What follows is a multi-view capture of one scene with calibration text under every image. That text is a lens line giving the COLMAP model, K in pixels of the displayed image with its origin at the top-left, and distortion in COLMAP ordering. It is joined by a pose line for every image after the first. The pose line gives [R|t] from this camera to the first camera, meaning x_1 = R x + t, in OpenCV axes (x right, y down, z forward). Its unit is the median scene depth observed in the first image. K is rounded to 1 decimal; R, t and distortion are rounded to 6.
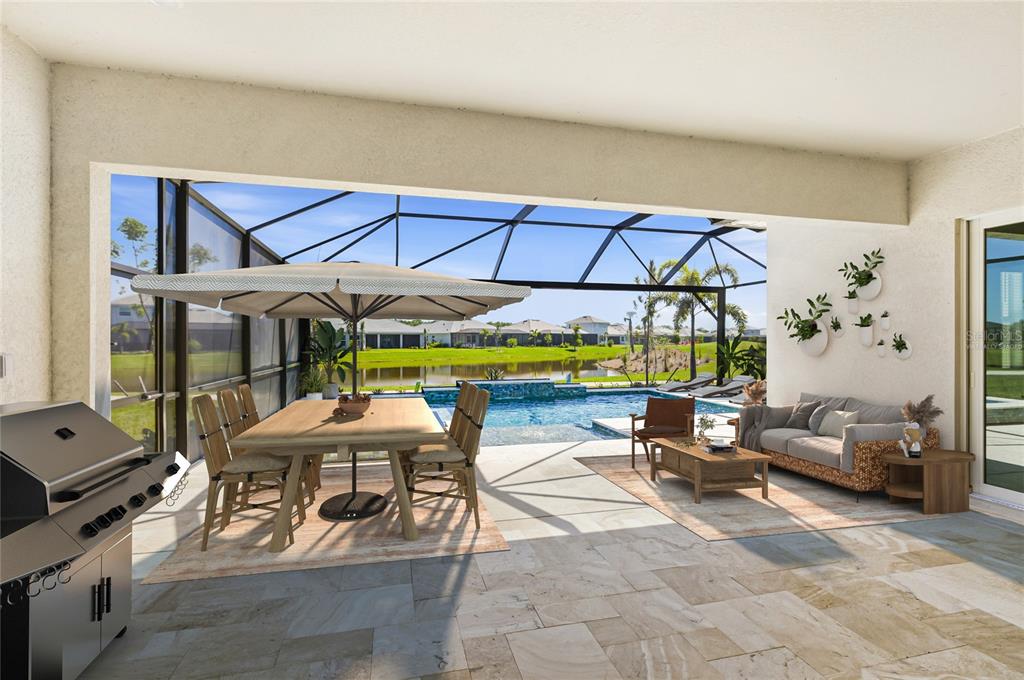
lens RADIAL K [[452.4, 0, 512.0], [0, 452.4, 340.0], [0, 0, 1]] dist [0.001474, 0.000280]
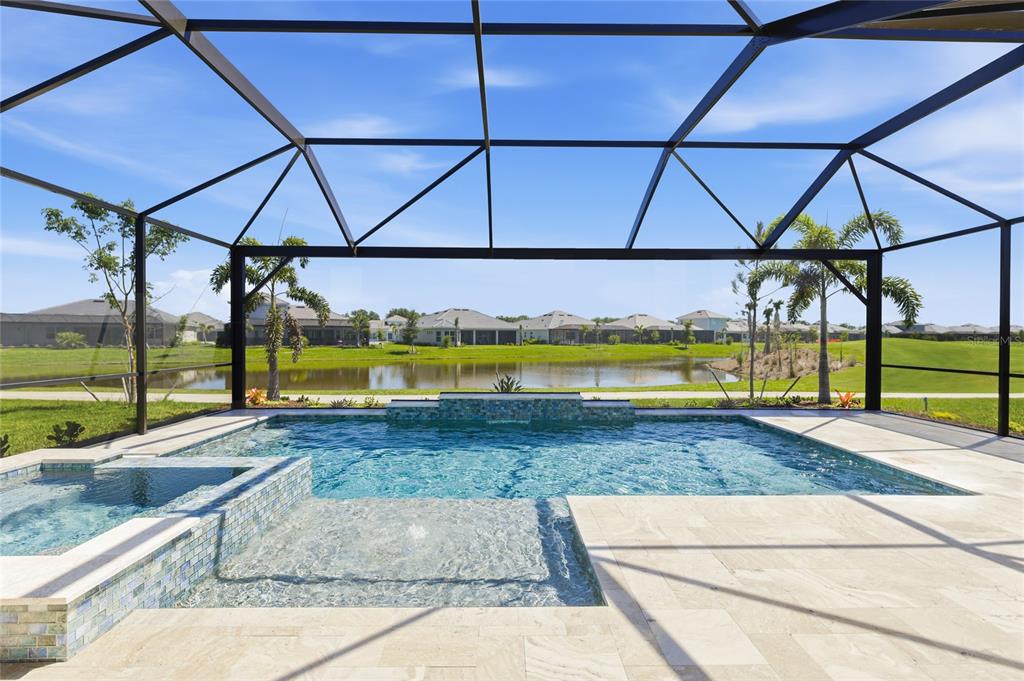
lens RADIAL K [[470.7, 0, 506.3], [0, 470.7, 337.3], [0, 0, 1]] dist [-0.000912, -0.000321]
pose [[0.973847, 0.003756, -0.227176, 0.025874], [-0.003366, 0.999992, 0.002108, 0.000431], [0.227182, -0.001288, 0.973852, 0.056282]]
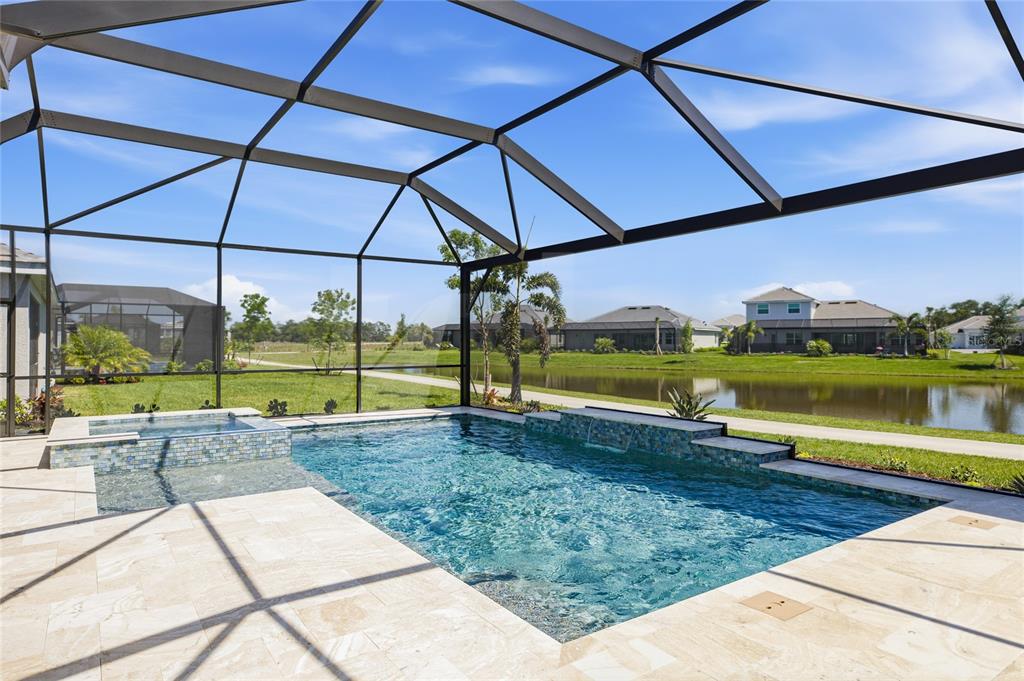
lens RADIAL K [[606.3, 0, 512.0], [0, 606.3, 340.5], [0, 0, 1]] dist [-0.001132, 0.000544]
pose [[0.365435, -0.000661, -0.930837, 2.903405], [0.001257, 0.999999, -0.000216, -0.001571], [0.930836, -0.001091, 0.365435, 1.973885]]
